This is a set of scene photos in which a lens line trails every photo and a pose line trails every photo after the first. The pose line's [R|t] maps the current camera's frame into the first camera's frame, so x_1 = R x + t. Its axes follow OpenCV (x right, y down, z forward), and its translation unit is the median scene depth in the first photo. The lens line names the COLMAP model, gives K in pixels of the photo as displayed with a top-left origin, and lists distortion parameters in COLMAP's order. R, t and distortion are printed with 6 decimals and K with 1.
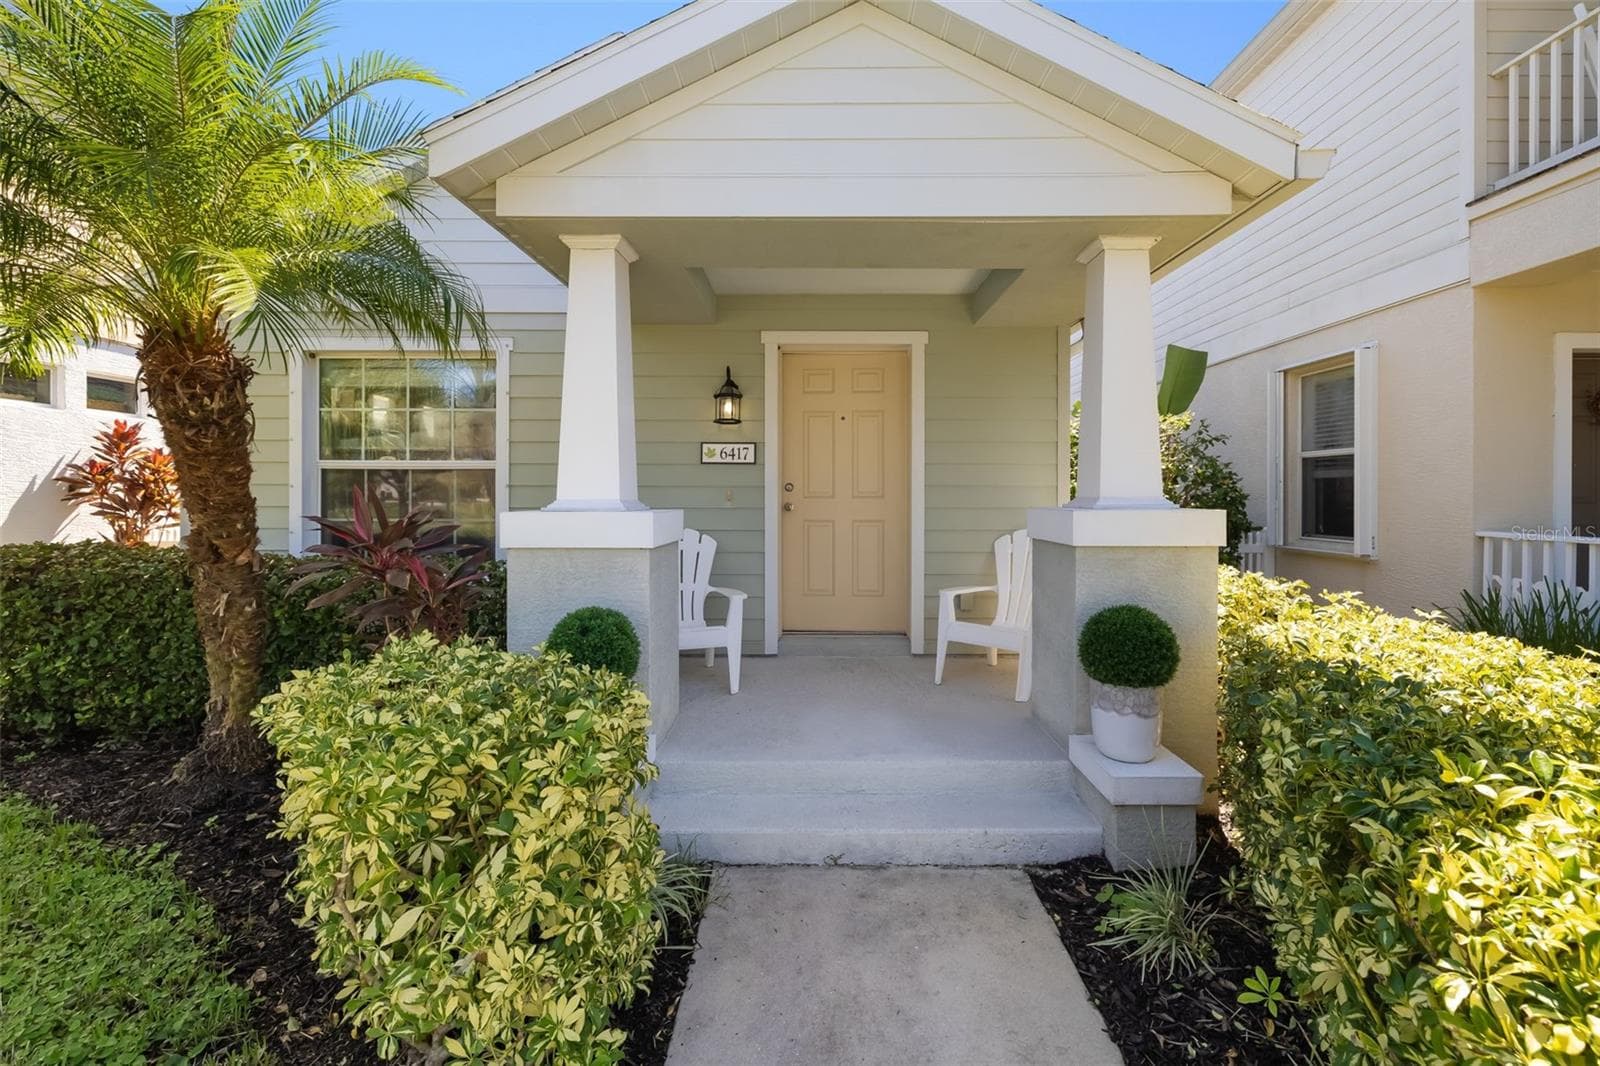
lens RADIAL K [[693.2, 0, 819.2], [0, 693.2, 496.5], [0, 0, 1]] dist [0.003131, 0.000070]
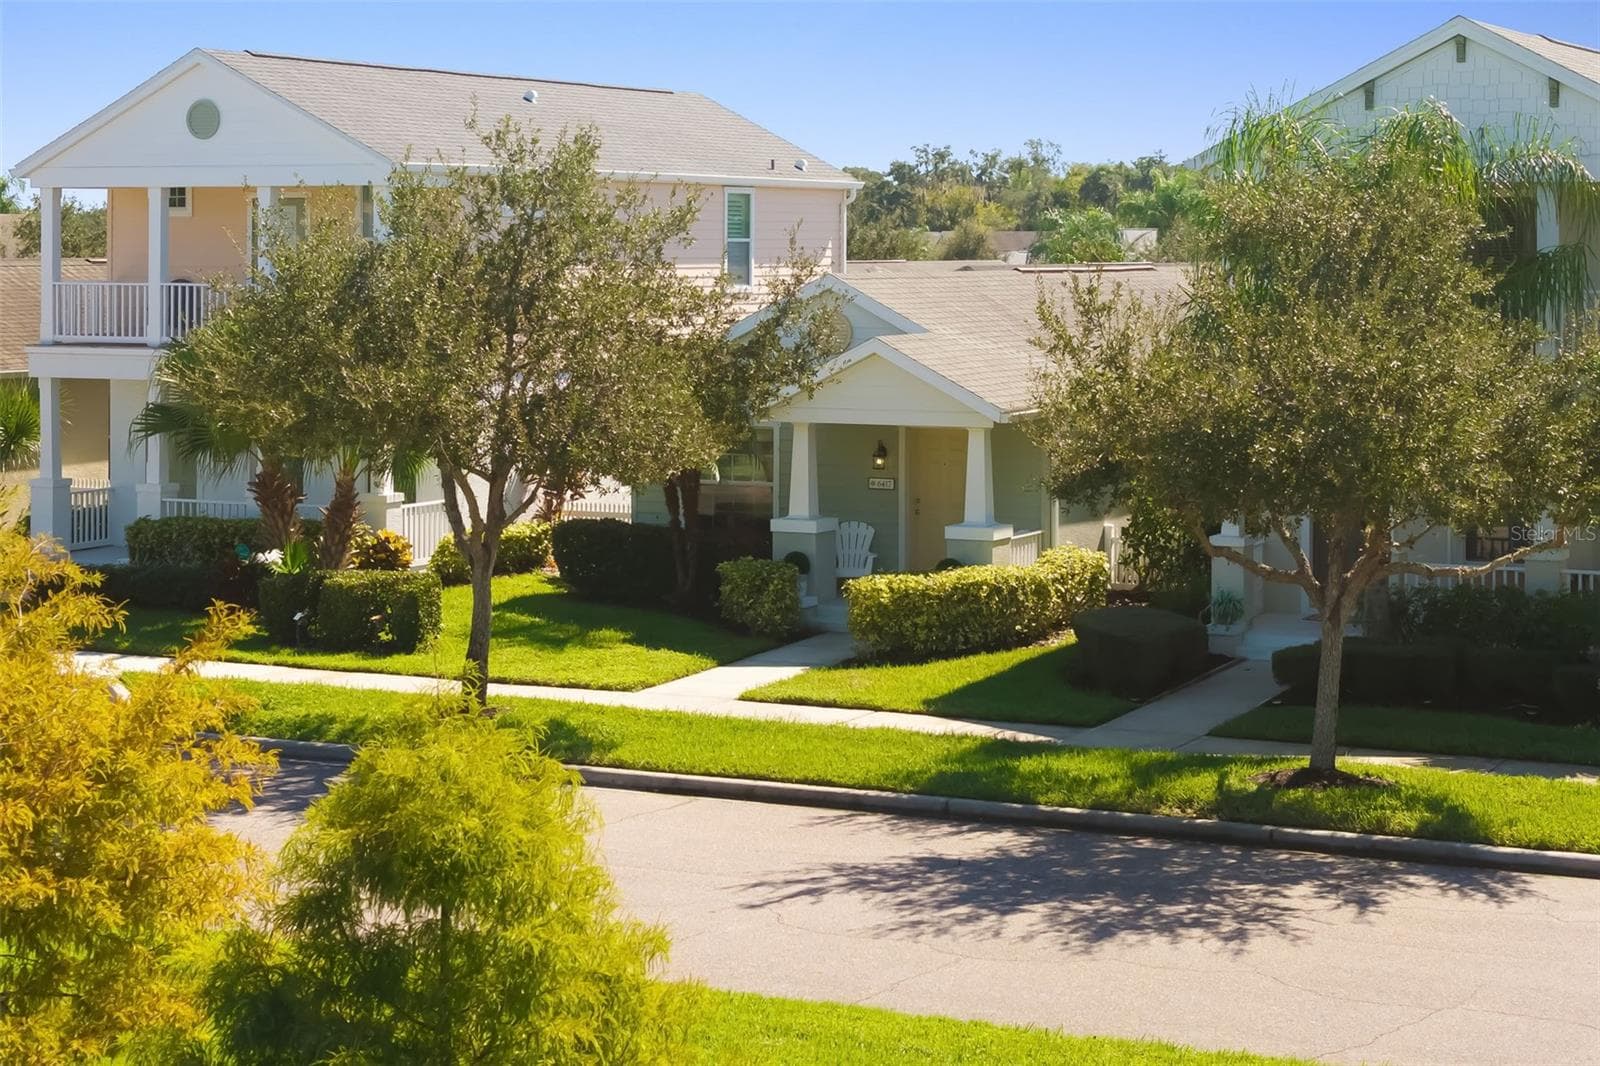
lens RADIAL K [[3206.5, 0, 799.6], [0, 3206.5, 531.5], [0, 0, 1]] dist [-0.187219, -0.040832]
pose [[0.899949, 0.039988, -0.434157, 3.526329], [-0.002028, 0.996158, 0.087548, -0.707872], [0.435990, -0.077908, 0.896573, -7.070604]]
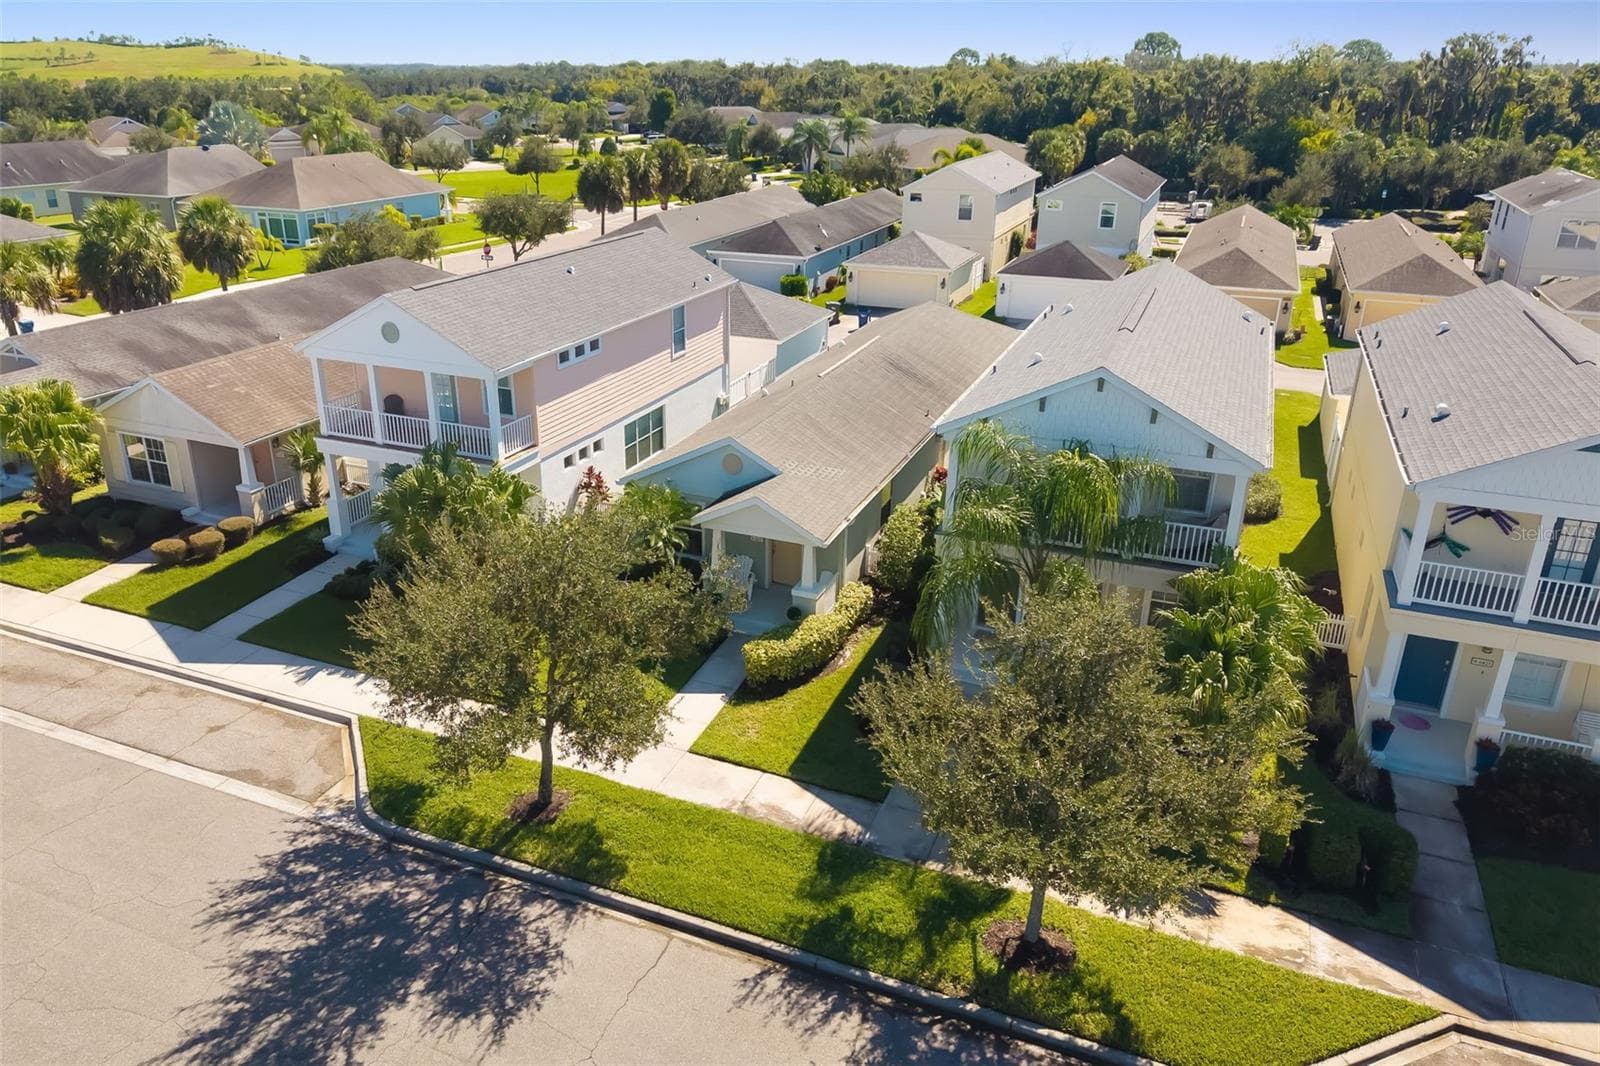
lens RADIAL K [[1133.3, 0, 740.4], [0, 1133.3, 552.4], [0, 0, 1]] dist [0.034000, -0.037542]
pose [[0.916354, 0.159199, -0.367356, 2.070473], [-0.004245, 0.921358, 0.388693, -2.409402], [0.400346, -0.354621, 0.844966, -4.293892]]
